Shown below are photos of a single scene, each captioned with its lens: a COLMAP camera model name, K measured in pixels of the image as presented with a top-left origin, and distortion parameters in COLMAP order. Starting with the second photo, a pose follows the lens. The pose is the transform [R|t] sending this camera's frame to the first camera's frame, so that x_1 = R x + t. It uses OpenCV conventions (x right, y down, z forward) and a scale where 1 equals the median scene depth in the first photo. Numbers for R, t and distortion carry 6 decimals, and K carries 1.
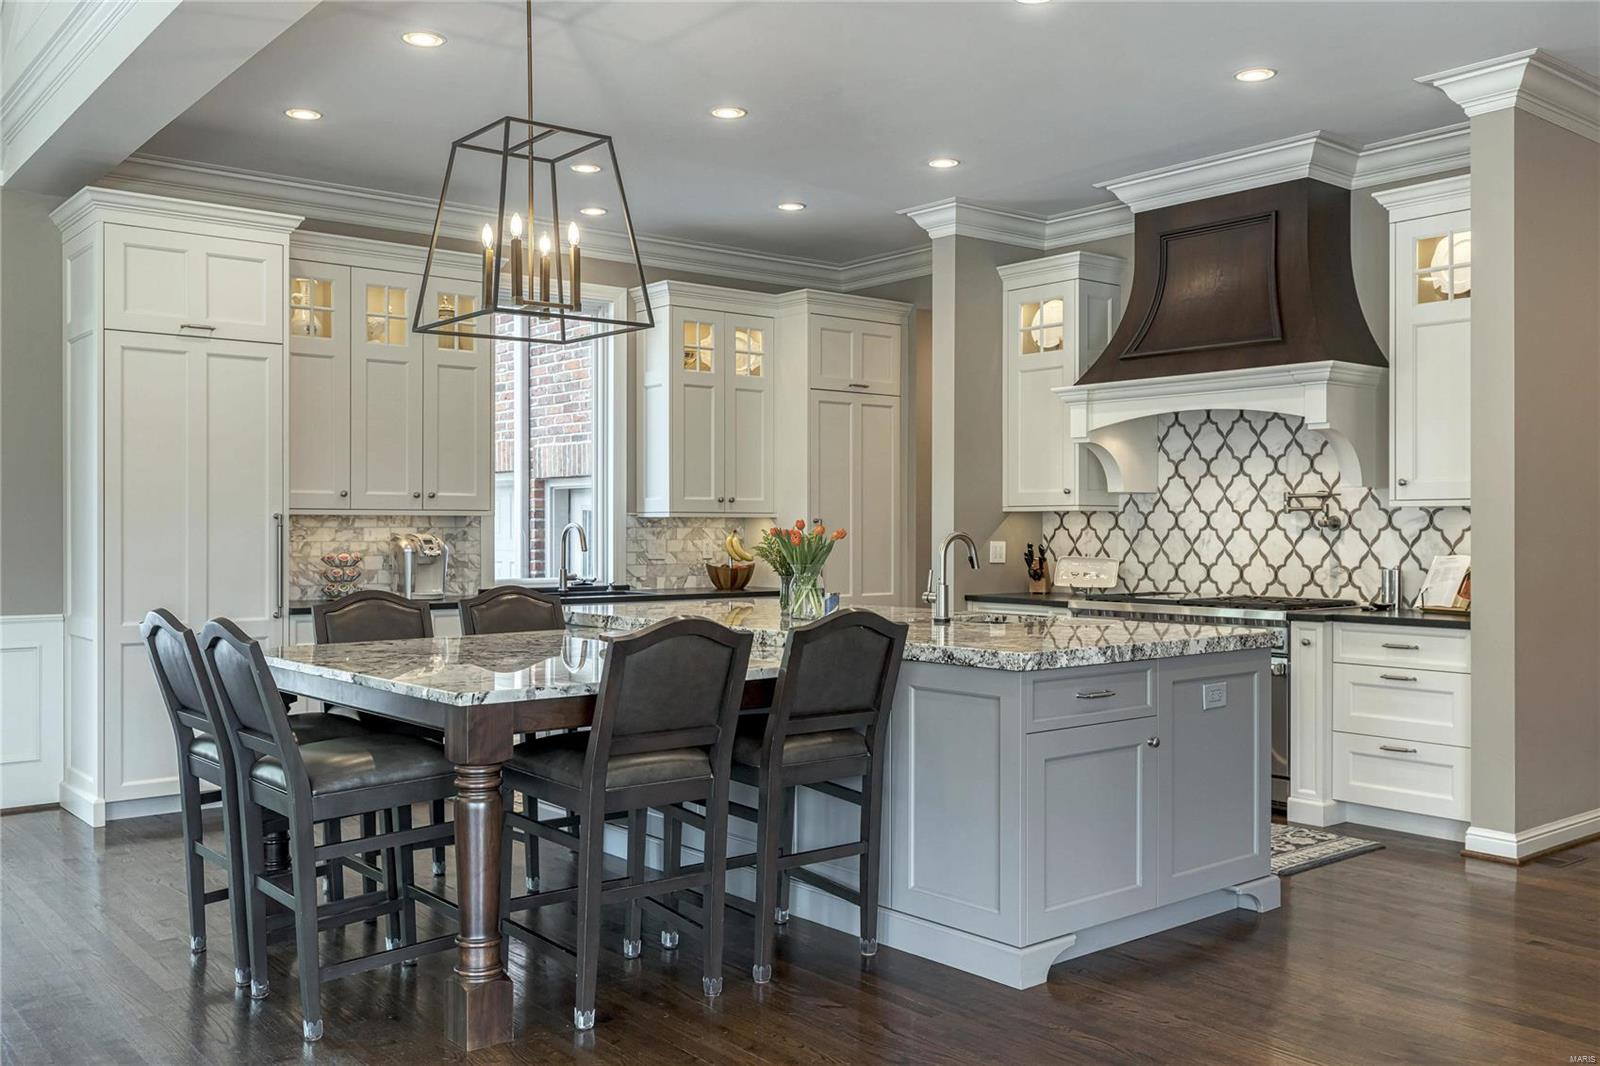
lens RADIAL K [[1411.4, 0, 795.6], [0, 1411.4, 526.6], [0, 0, 1]] dist [0.008612, -0.002570]
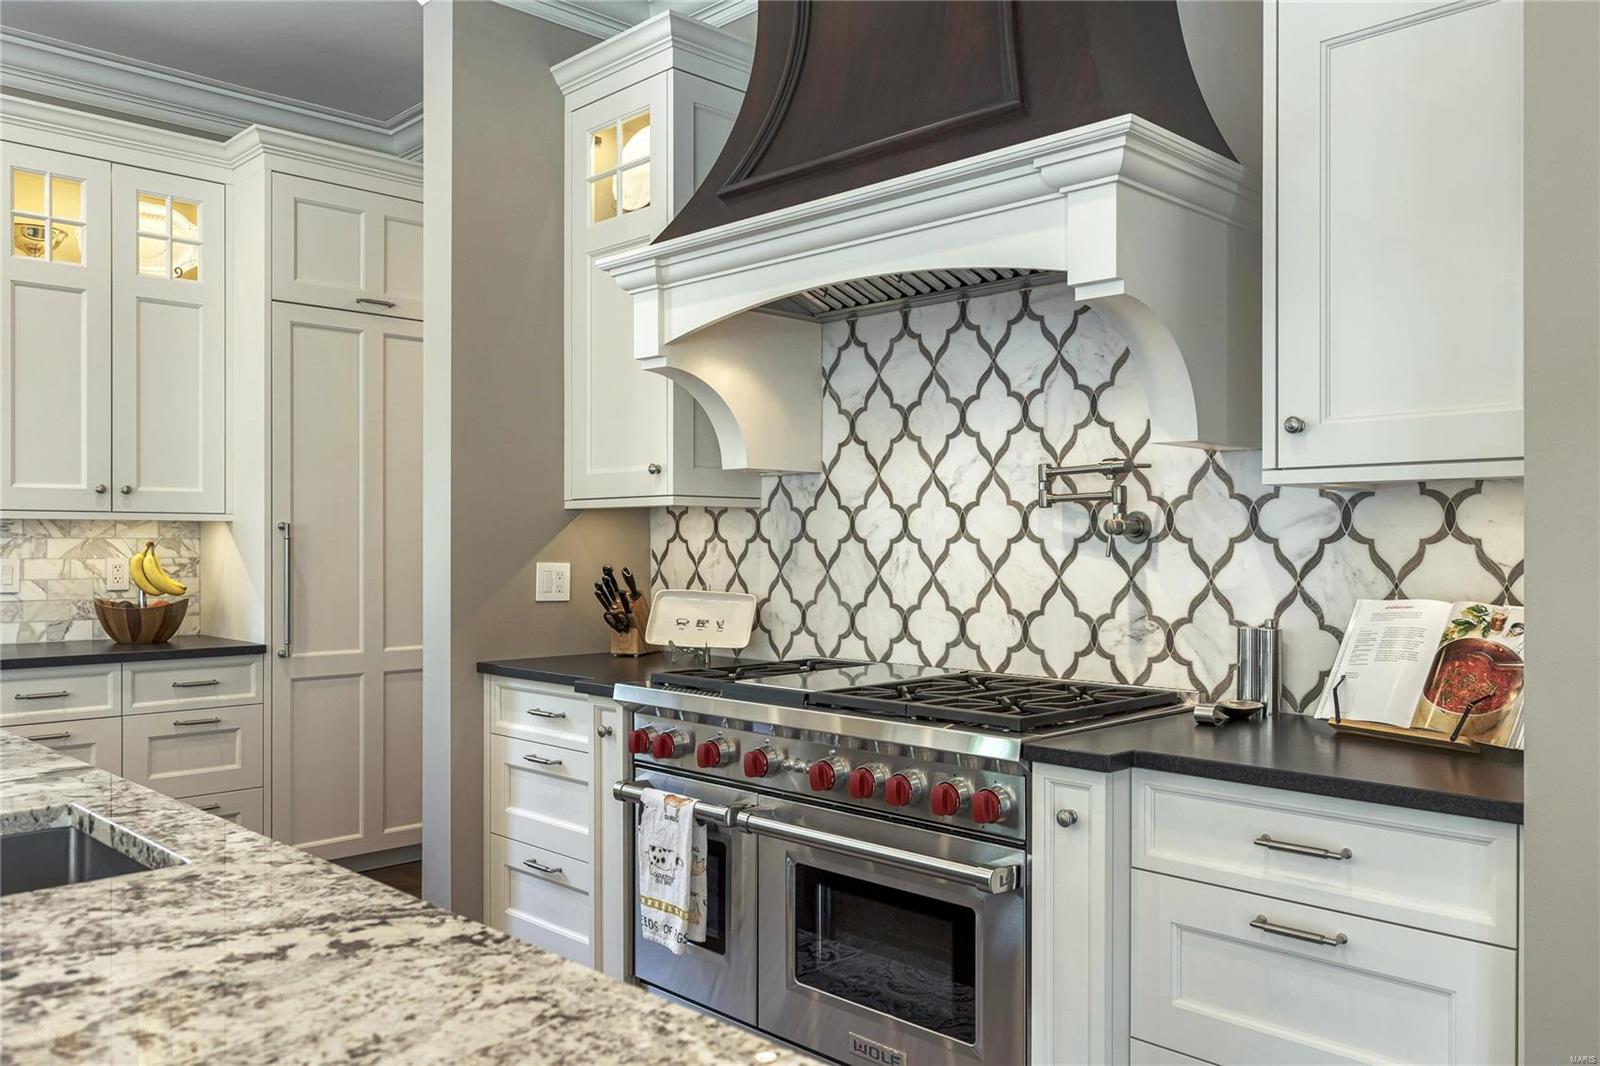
lens RADIAL K [[1256.7, 0, 797.9], [0, 1256.7, 543.1], [0, 0, 1]] dist [0.005227, 0.003495]
pose [[0.995632, 0.001201, 0.093354, 0.218512], [-0.001218, 0.999999, 0.000128, 0.003080], [-0.093354, -0.000241, 0.995633, 0.565134]]
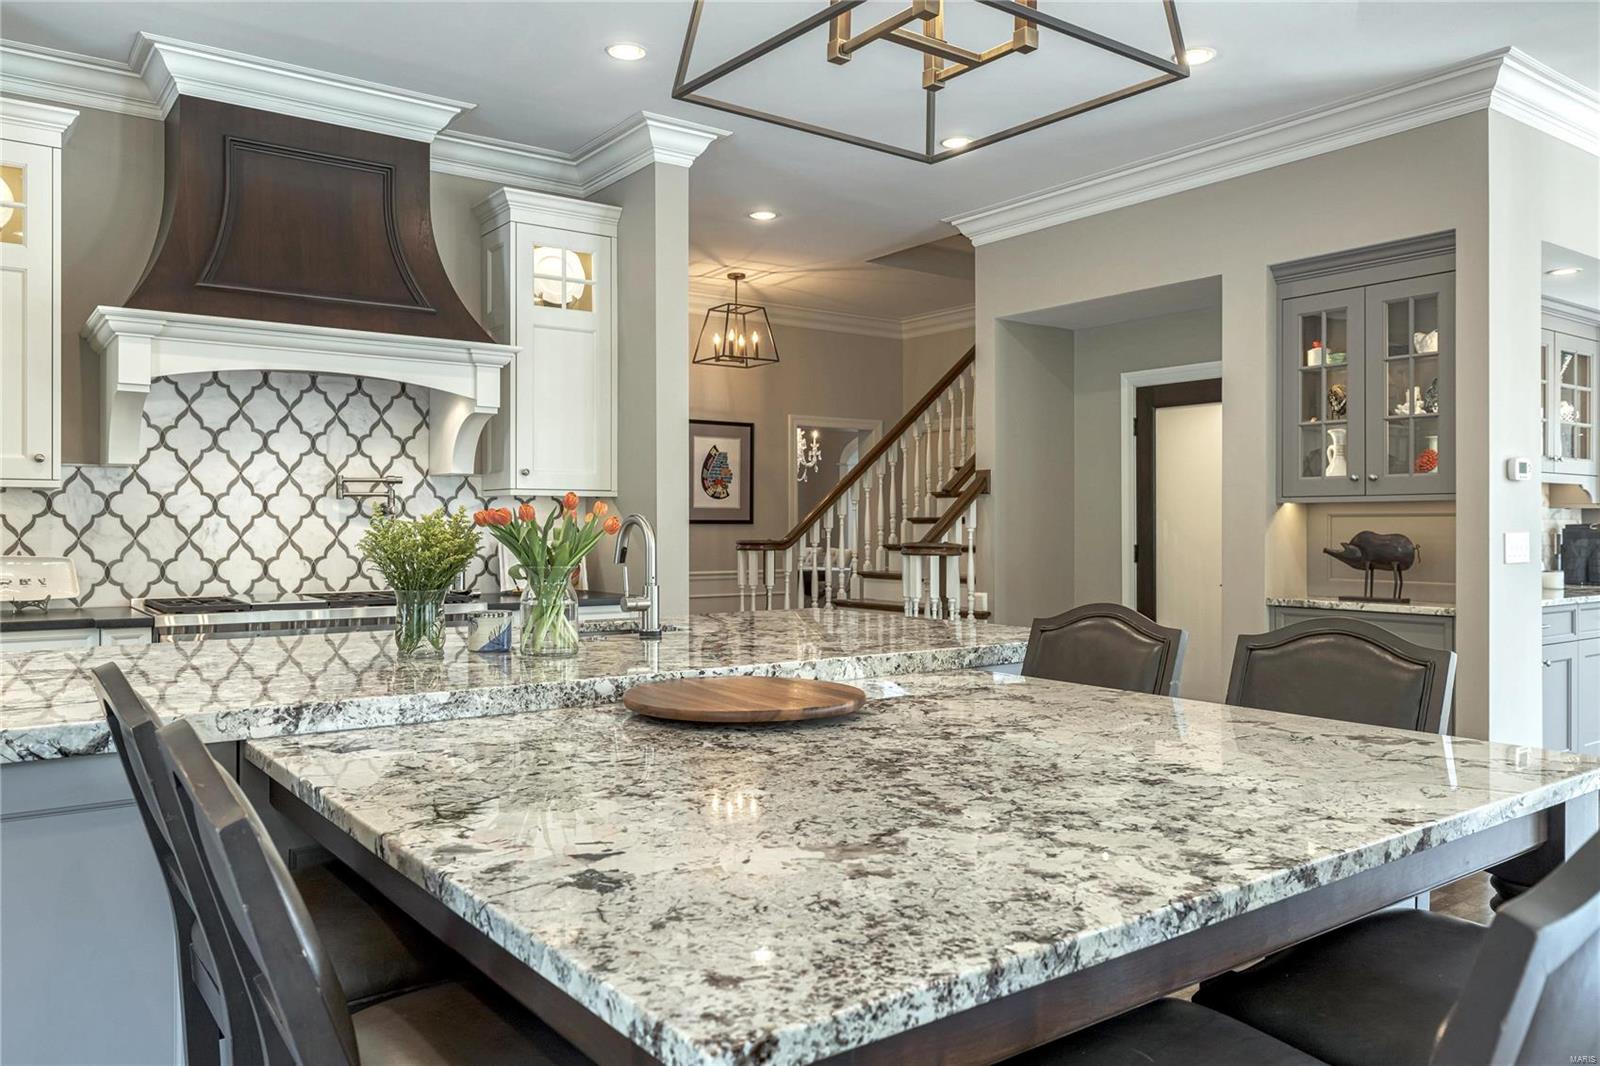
lens RADIAL K [[1208.1, 0, 796.5], [0, 1208.1, 529.1], [0, 0, 1]] dist [0.011015, 0.000043]
pose [[0.040291, -0.013296, 0.999100, -0.403285], [-0.008583, 0.999870, 0.013653, -0.003223], [-0.999151, -0.009125, 0.040172, 0.667708]]
